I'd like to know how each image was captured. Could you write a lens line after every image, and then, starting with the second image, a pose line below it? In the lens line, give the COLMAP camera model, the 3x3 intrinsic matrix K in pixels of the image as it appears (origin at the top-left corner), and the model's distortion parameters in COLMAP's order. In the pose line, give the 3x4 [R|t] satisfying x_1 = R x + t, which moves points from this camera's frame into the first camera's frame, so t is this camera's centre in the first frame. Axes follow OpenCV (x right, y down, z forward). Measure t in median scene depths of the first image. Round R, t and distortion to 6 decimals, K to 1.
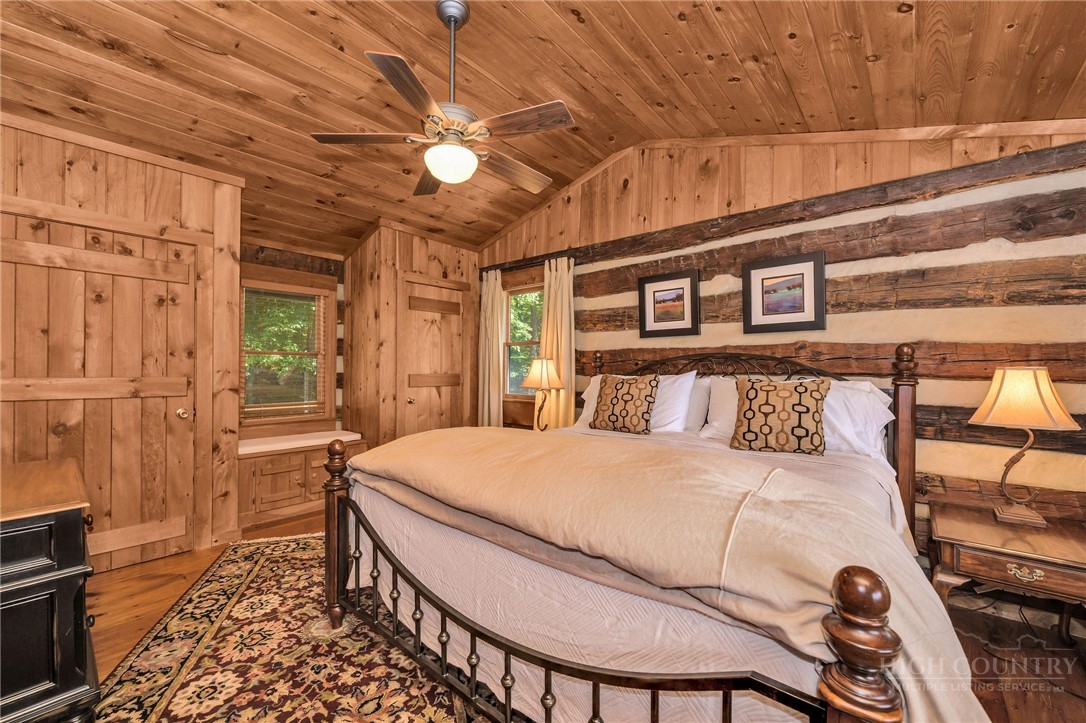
lens RADIAL K [[435.1, 0, 547.5], [0, 435.1, 369.7], [0, 0, 1]] dist [-0.001210, 0.000233]
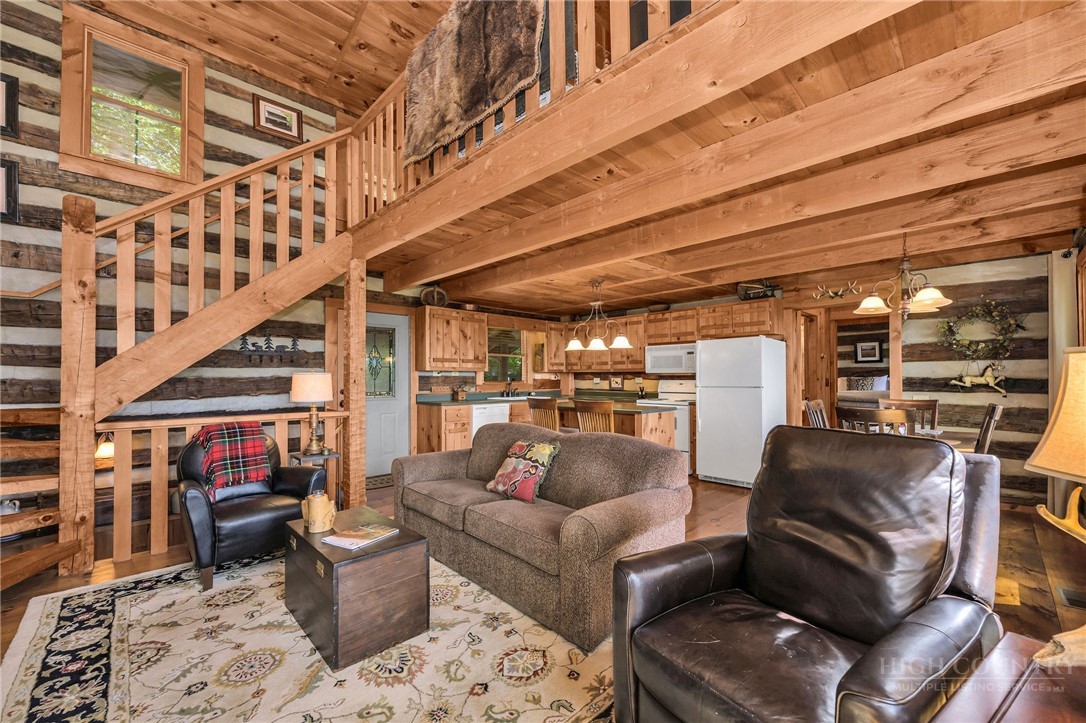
lens RADIAL K [[435.1, 0, 539.5], [0, 435.1, 368.5], [0, 0, 1]] dist [-0.001210, 0.000233]
pose [[0.994295, -0.009253, -0.106263, -1.617970], [0.007097, 0.999762, -0.020643, -0.001510], [0.106429, 0.019771, 0.994124, -2.094004]]
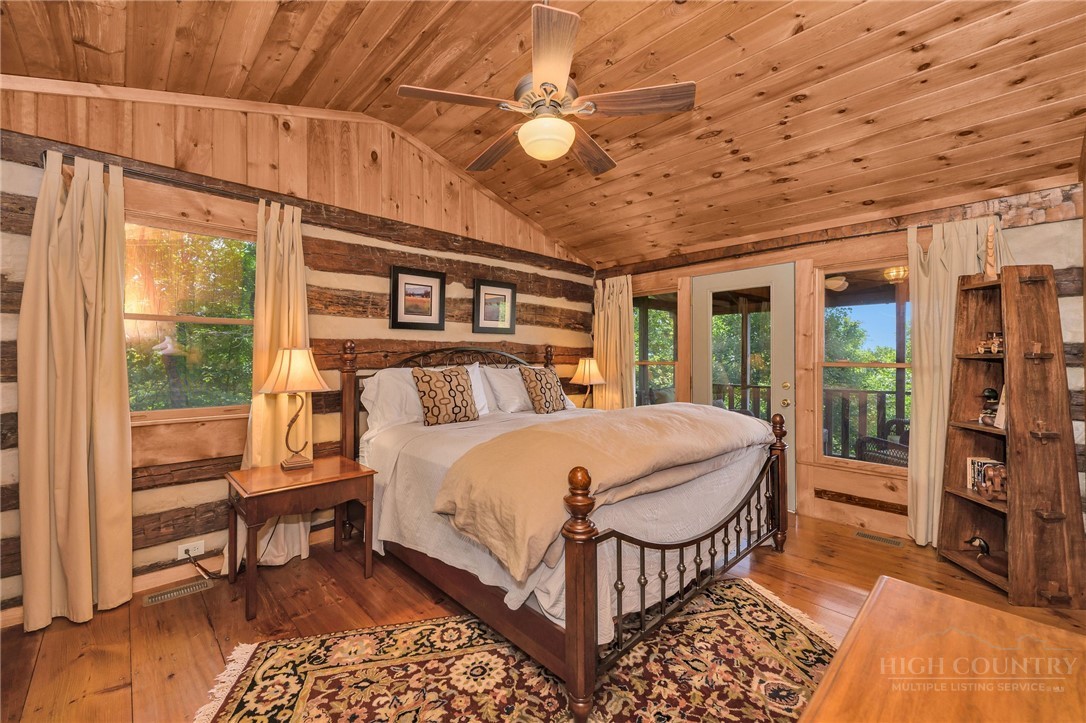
lens RADIAL K [[435.1, 0, 549.2], [0, 435.1, 353.8], [0, 0, 1]] dist [-0.001210, 0.000233]
pose [[0.088487, 0.002770, 0.996073, -0.809804], [0.005043, 0.999982, -0.003229, -0.015086], [-0.996065, 0.005309, 0.088471, 0.661745]]
